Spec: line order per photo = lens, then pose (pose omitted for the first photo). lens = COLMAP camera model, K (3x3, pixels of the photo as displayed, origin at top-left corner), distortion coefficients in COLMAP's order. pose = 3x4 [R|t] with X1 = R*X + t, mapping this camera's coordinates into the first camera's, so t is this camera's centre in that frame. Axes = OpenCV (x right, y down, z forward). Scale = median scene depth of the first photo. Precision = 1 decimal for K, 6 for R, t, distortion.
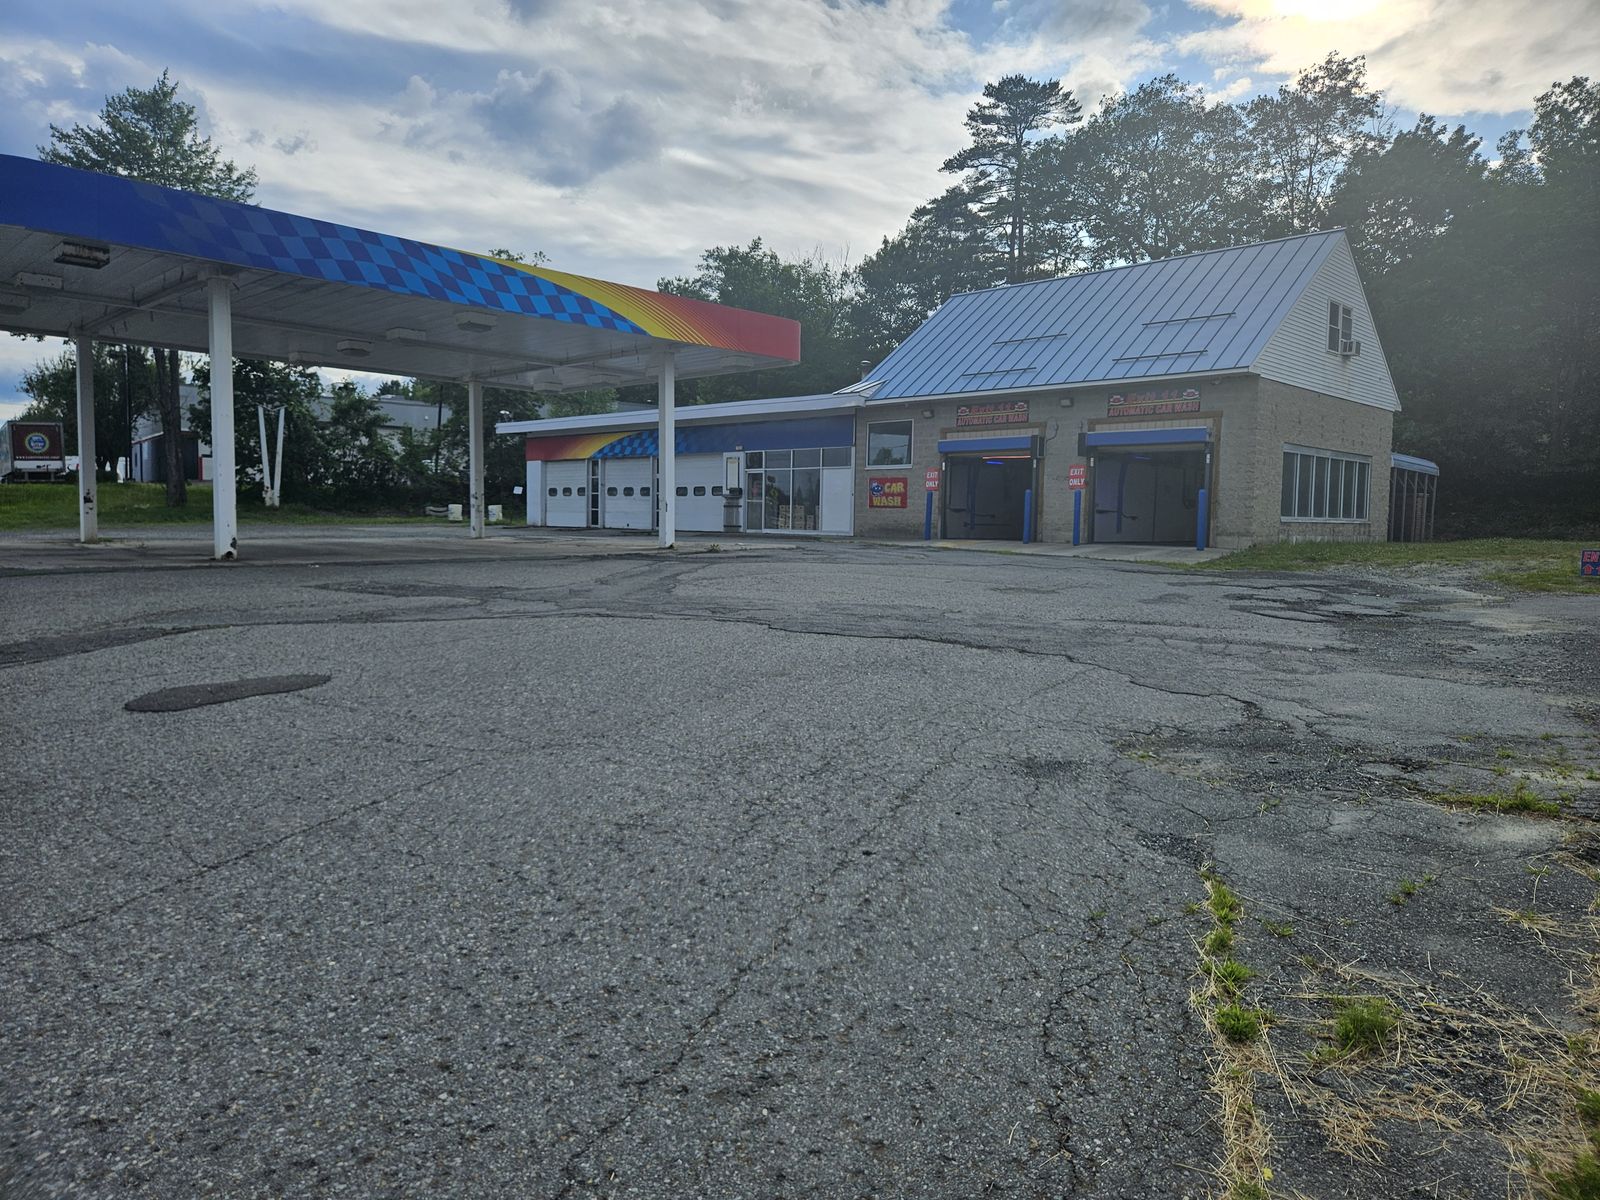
lens RADIAL K [[1077.5, 0, 803.8], [0, 1077.5, 593.8], [0, 0, 1]] dist [0.045034, -0.024351]
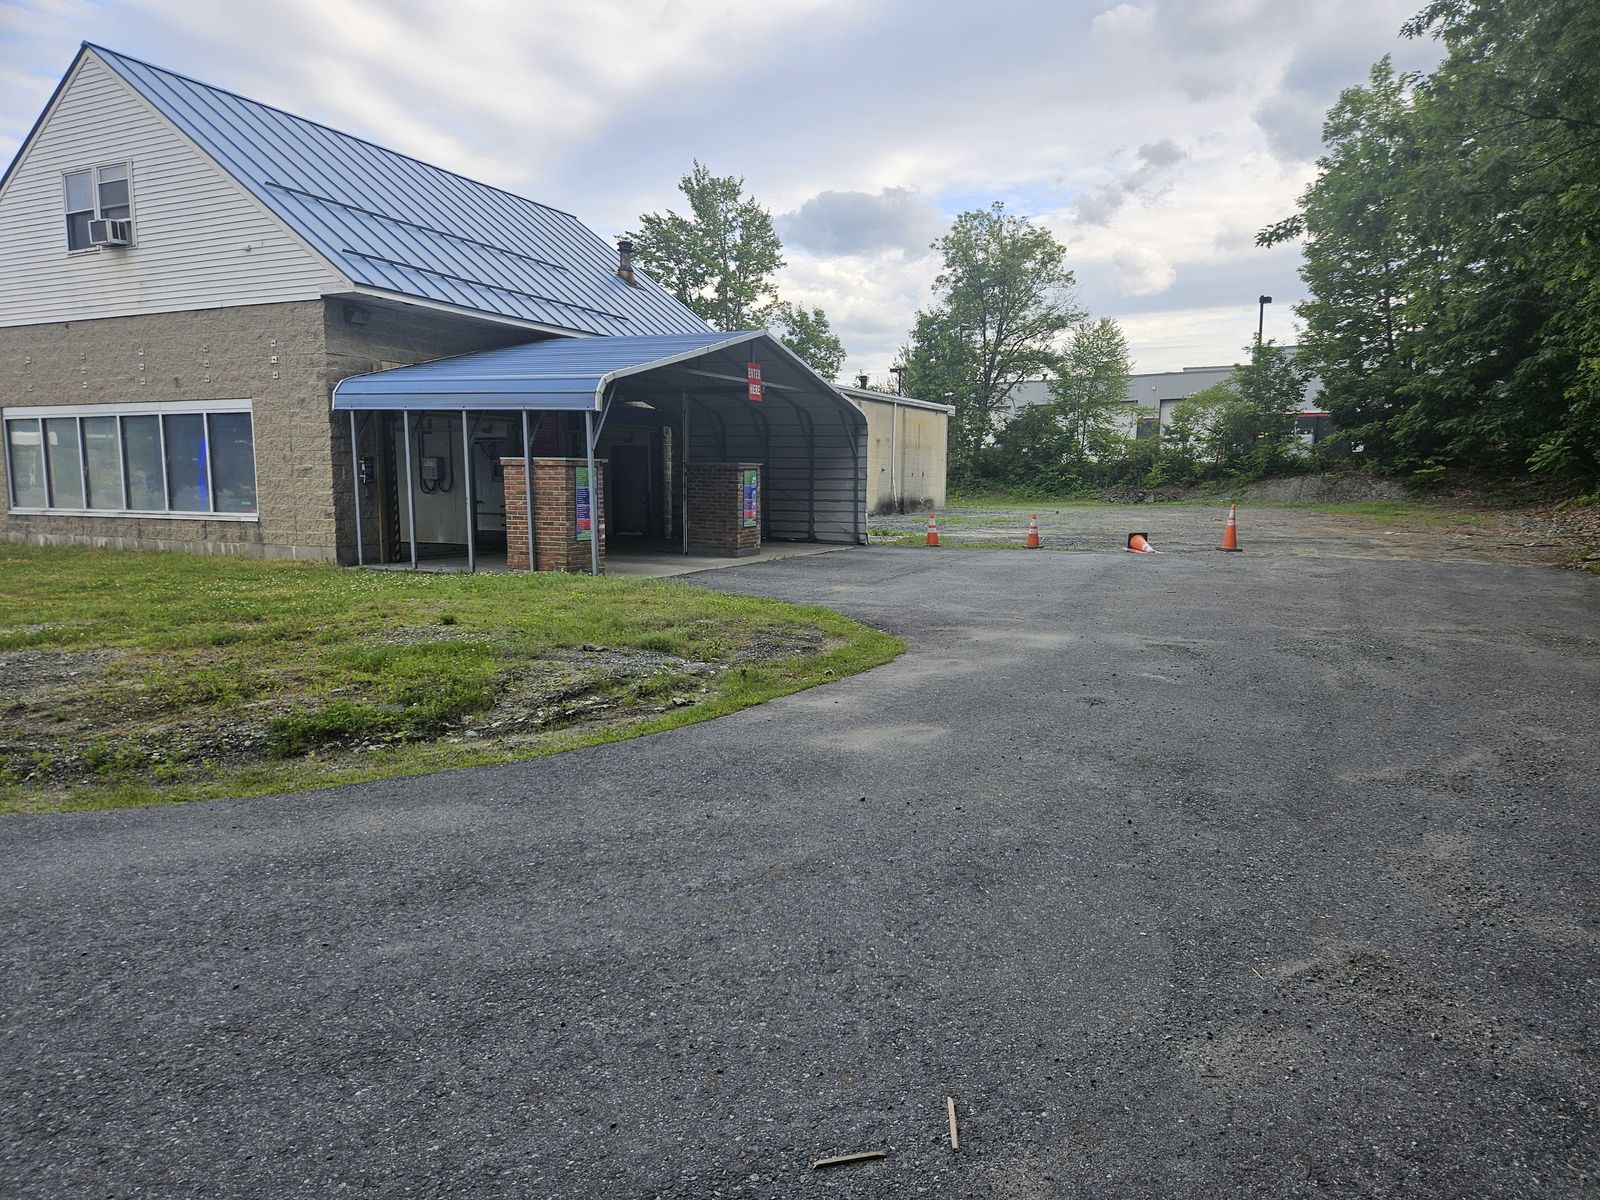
lens RADIAL K [[1077.5, 0, 801.6], [0, 1077.5, 602.1], [0, 0, 1]] dist [0.045034, -0.024351]
pose [[0.334679, 0.090167, -0.938008, 0.929702], [-0.059531, 0.995446, 0.074448, -0.065898], [0.940450, 0.030924, 0.338523, 0.881514]]
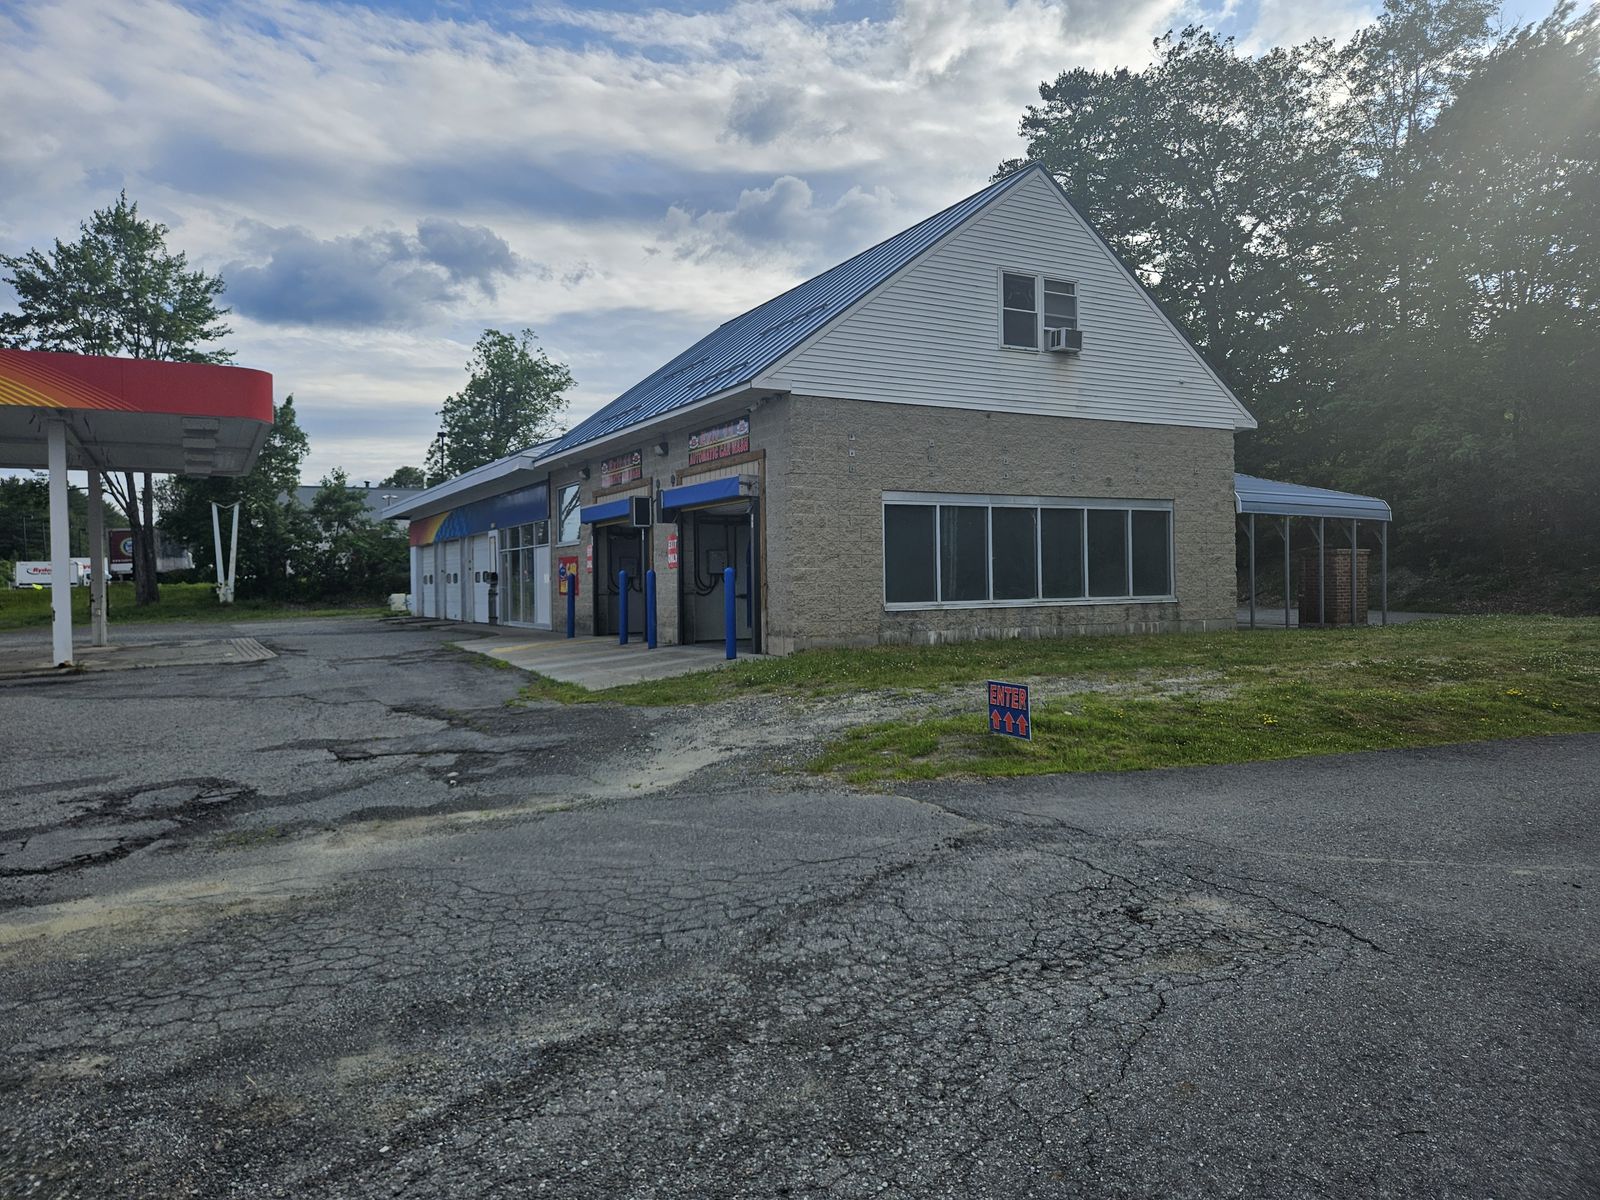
lens RADIAL K [[1077.5, 0, 799.5], [0, 1077.5, 599.5], [0, 0, 1]] dist [0.045034, -0.024351]
pose [[0.959222, -0.029121, -0.281149, 0.394637], [0.013835, 0.998324, -0.056202, -0.025650], [0.282314, 0.050021, 0.958017, 0.251021]]
